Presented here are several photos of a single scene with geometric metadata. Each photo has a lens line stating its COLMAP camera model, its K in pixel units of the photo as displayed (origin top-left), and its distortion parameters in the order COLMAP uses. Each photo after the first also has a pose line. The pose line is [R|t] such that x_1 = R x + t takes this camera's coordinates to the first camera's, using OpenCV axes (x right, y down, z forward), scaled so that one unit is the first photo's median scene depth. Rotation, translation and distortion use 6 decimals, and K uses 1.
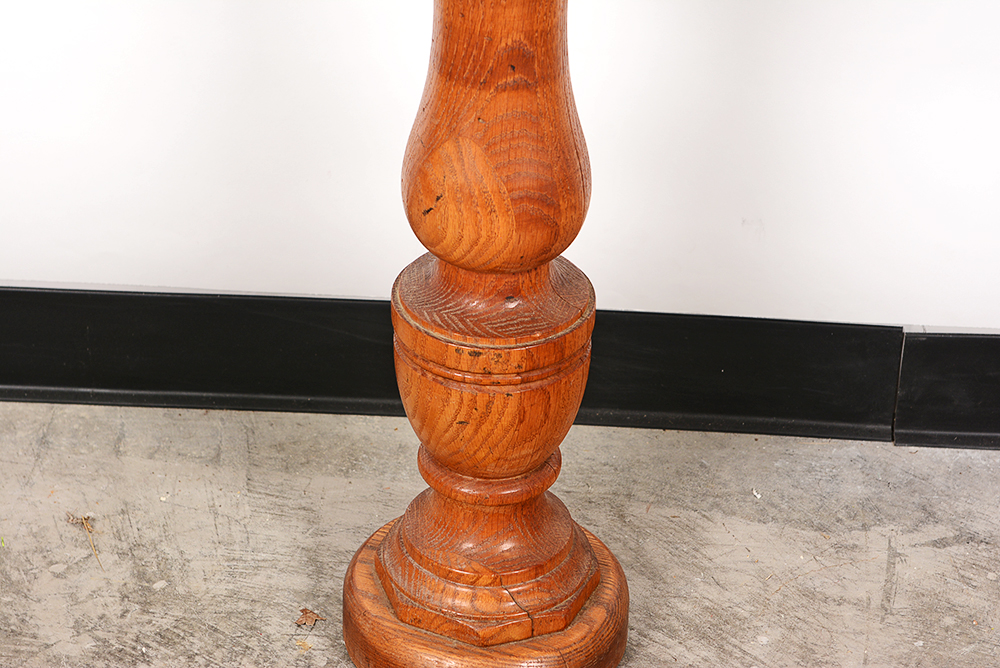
lens RADIAL K [[2081.7, 0, 499.3], [0, 2081.7, 334.1], [0, 0, 1]] dist [0.056347, 0.000000]
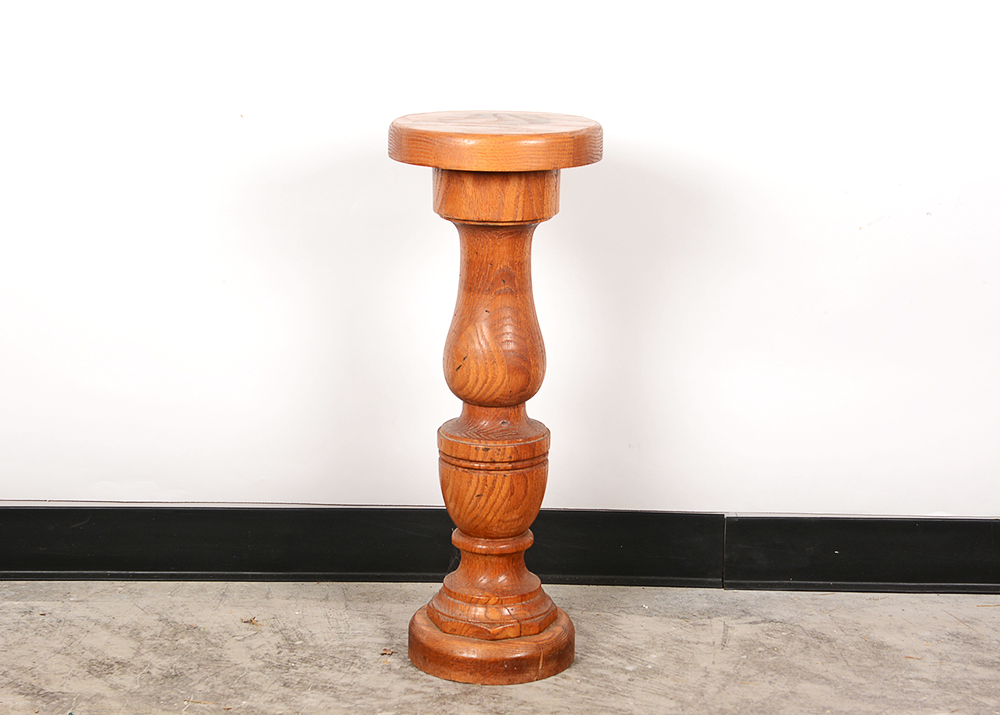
lens RADIAL K [[1275.3, 0, 499.3], [0, 1275.3, 358.3], [0, 0, 1]] dist [0.010812, 0.000000]
pose [[0.999474, -0.023909, 0.021888, -0.016425], [0.028237, 0.973800, -0.225648, 0.134203], [-0.015919, 0.226147, 0.973963, -0.070989]]
